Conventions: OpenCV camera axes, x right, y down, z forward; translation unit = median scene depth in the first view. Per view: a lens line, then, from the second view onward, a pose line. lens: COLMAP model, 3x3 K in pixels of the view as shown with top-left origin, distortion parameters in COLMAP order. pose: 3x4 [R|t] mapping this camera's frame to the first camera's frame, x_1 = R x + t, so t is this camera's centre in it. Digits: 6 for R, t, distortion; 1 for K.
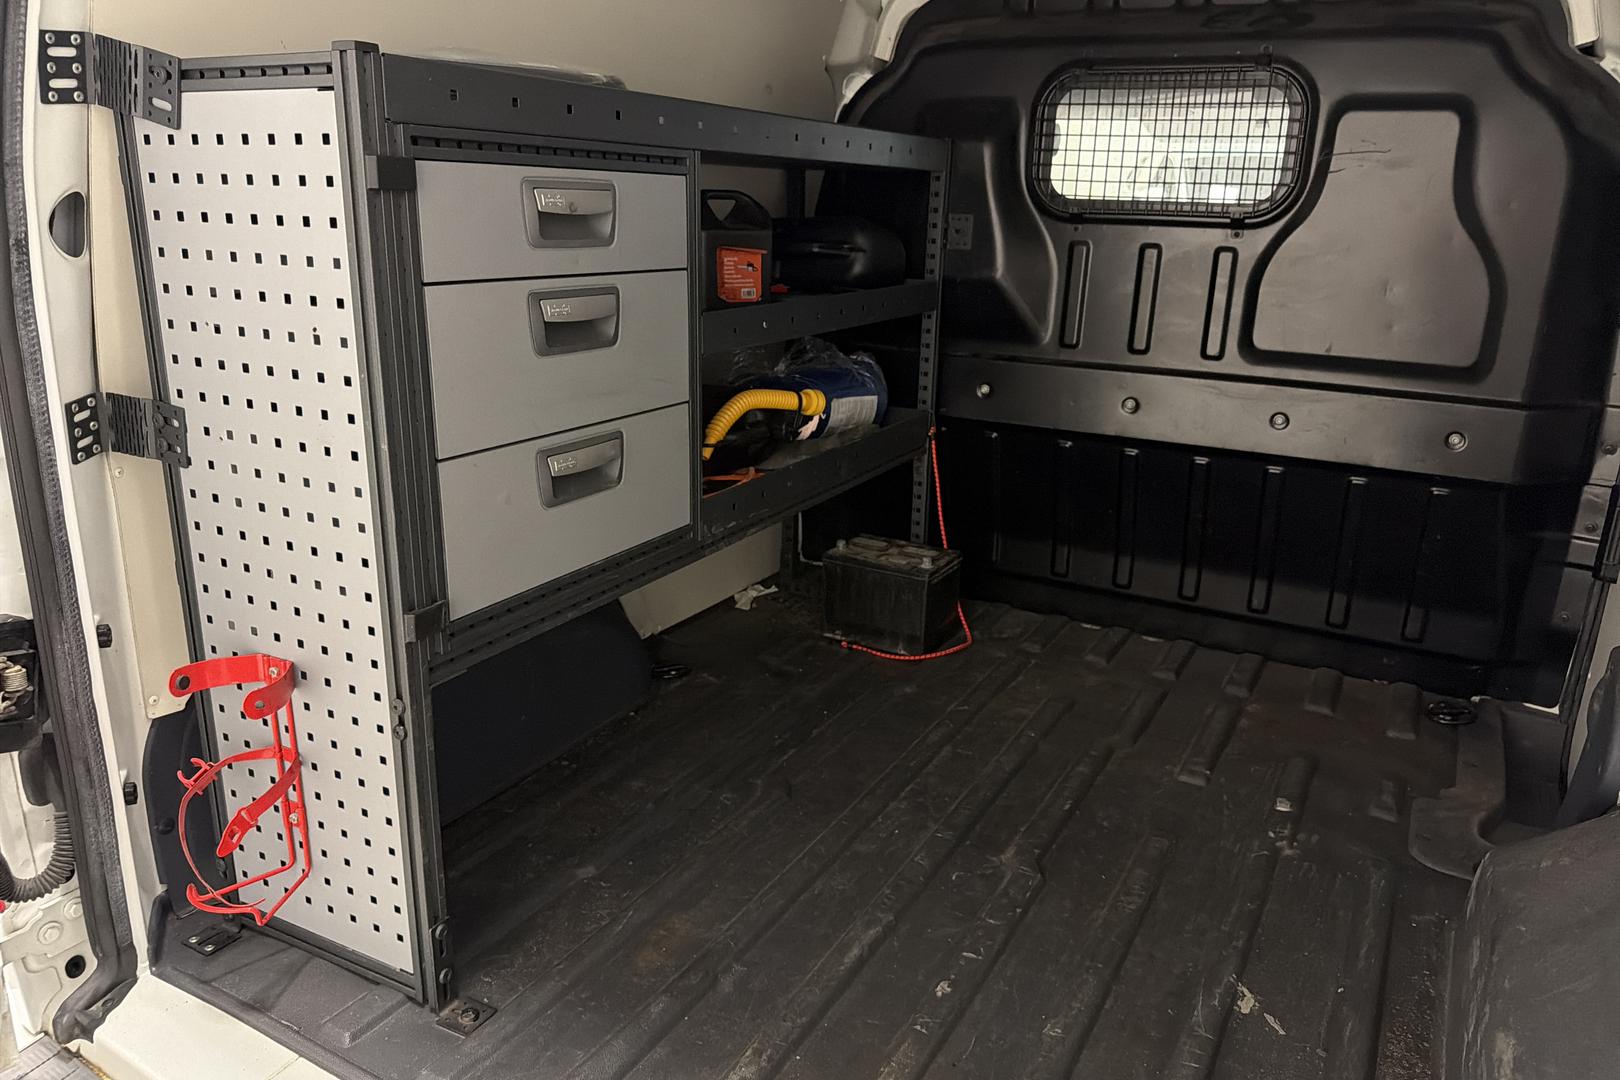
lens RADIAL K [[1168.2, 0, 810.0], [0, 1168.2, 540.0], [0, 0, 1]] dist [0.152100, -0.218095]
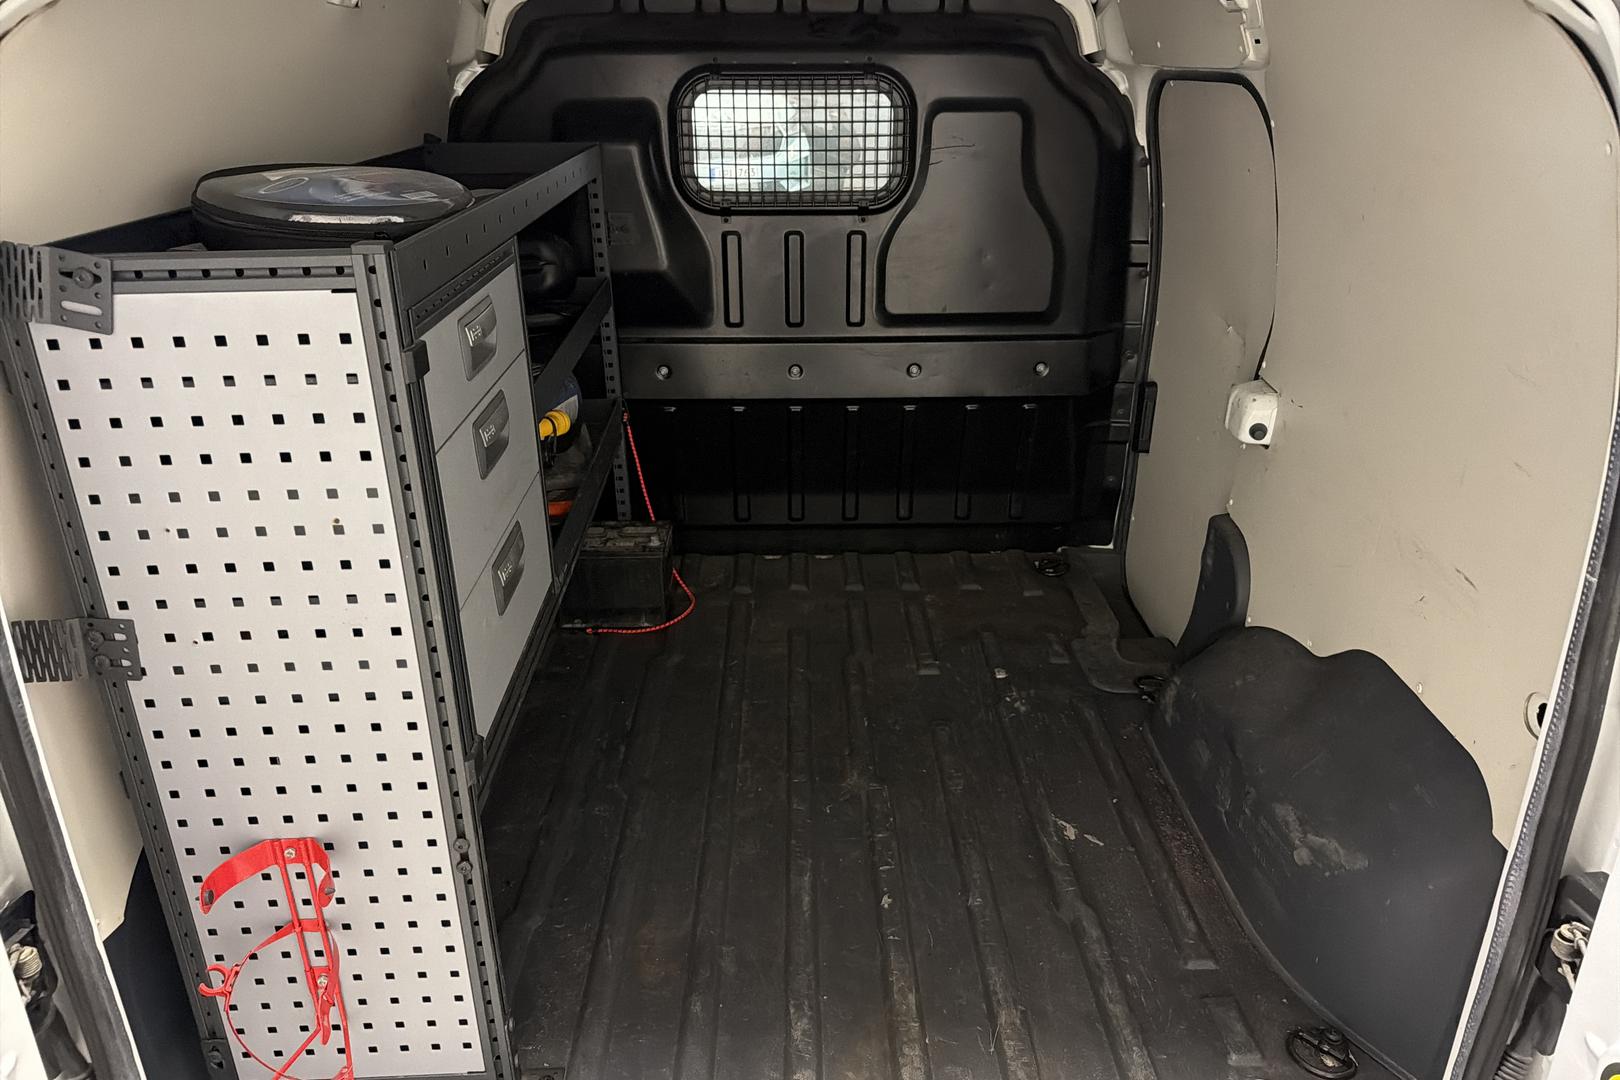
lens RADIAL K [[1160.1, 0, 805.7], [0, 1160.1, 551.1], [0, 0, 1]] dist [0.149498, -0.206846]
pose [[0.866930, -0.227295, 0.443587, -0.315765], [0.171461, 0.971650, 0.162779, -0.148985], [-0.468010, -0.065060, 0.881325, -0.027804]]
